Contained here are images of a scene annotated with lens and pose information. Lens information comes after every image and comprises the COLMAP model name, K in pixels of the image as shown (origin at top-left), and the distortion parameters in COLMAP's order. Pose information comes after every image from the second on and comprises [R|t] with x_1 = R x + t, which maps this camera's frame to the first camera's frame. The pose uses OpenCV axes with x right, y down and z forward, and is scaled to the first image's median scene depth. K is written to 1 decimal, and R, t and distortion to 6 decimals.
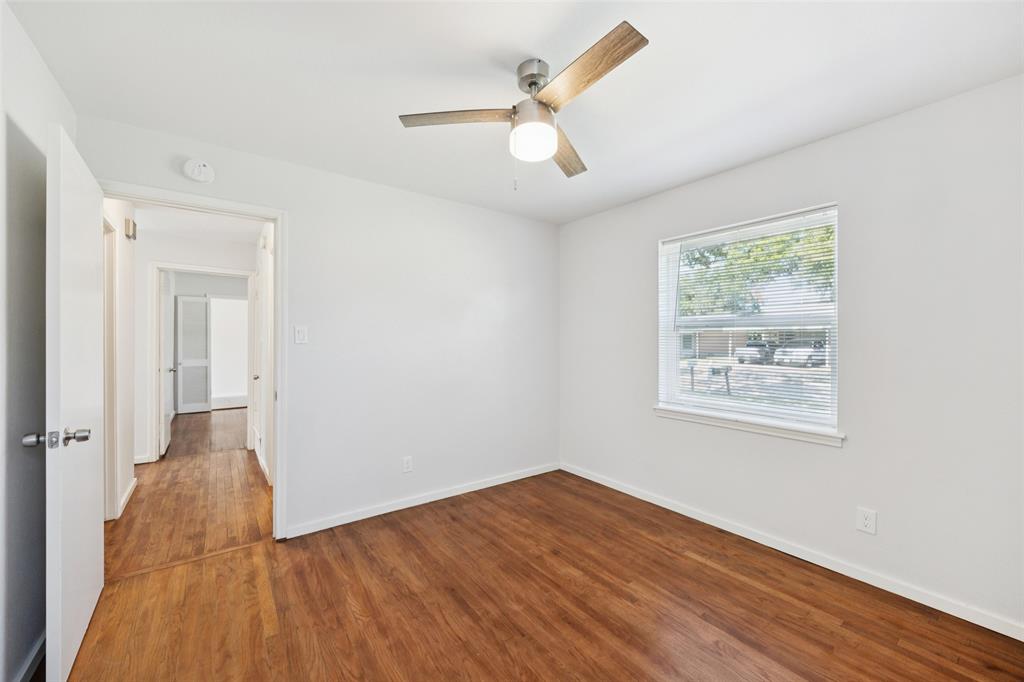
lens RADIAL K [[399.8, 0, 507.1], [0, 399.8, 340.5], [0, 0, 1]] dist [0.001388, -0.000126]
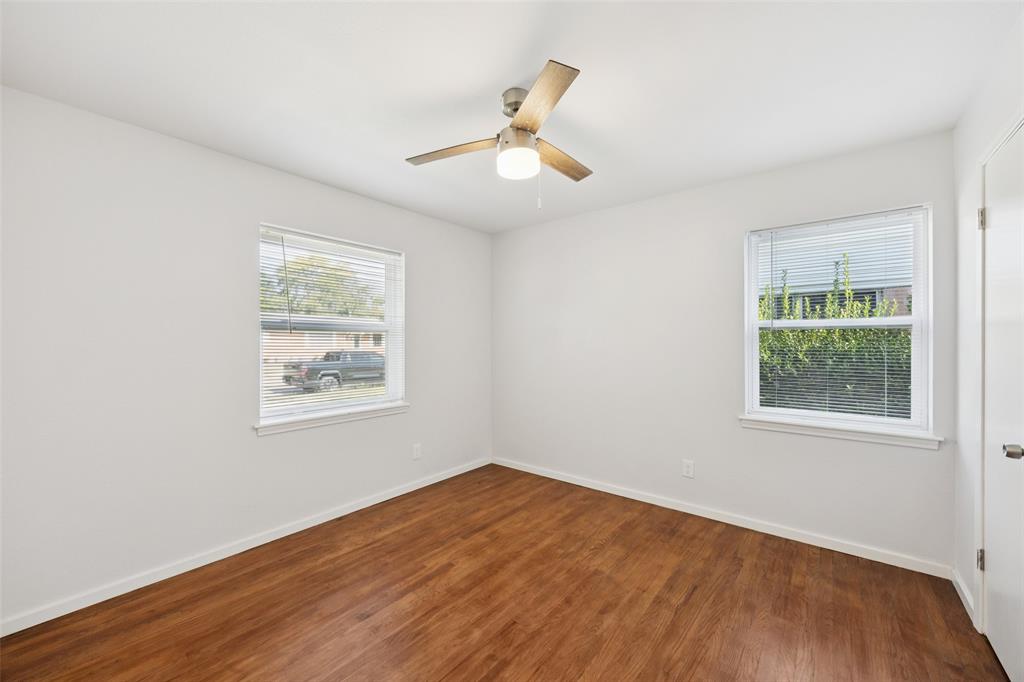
lens RADIAL K [[399.8, 0, 512.9], [0, 399.8, 339.1], [0, 0, 1]] dist [0.001388, -0.000126]
pose [[-0.257955, 0.006794, 0.966133, -0.727126], [0.006004, 0.999967, -0.005429, -0.001720], [-0.966138, 0.004400, -0.257988, 0.945363]]
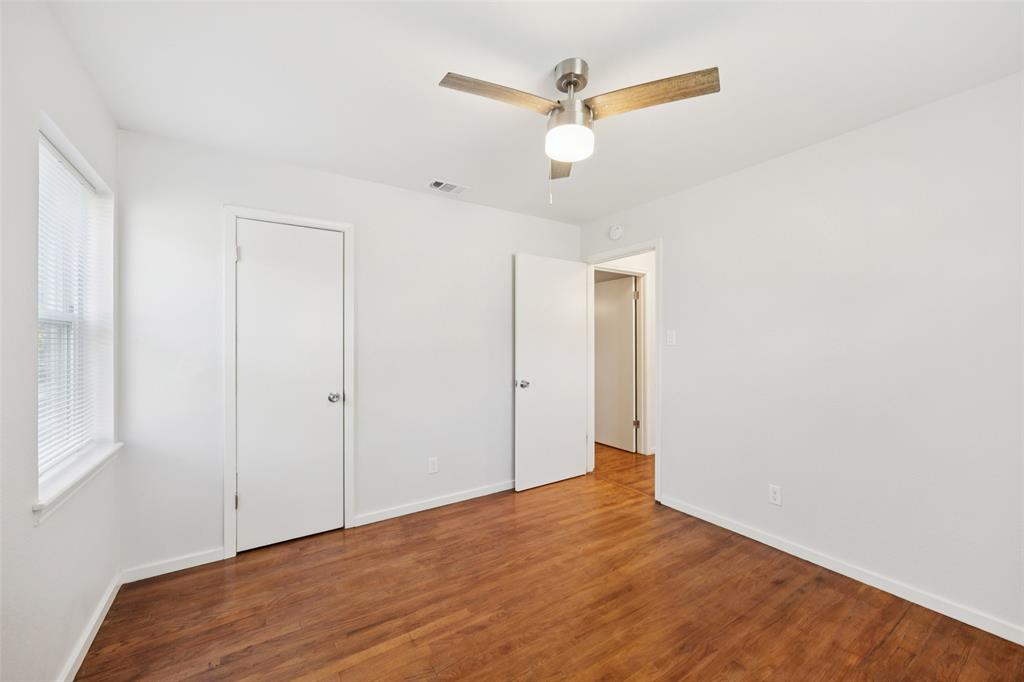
lens RADIAL K [[399.8, 0, 507.8], [0, 399.8, 342.2], [0, 0, 1]] dist [0.001388, -0.000126]
pose [[-0.054946, -0.002227, -0.998487, 0.776292], [-0.003582, 0.999992, -0.002033, 0.004122], [0.998483, 0.003465, -0.054954, 0.654361]]
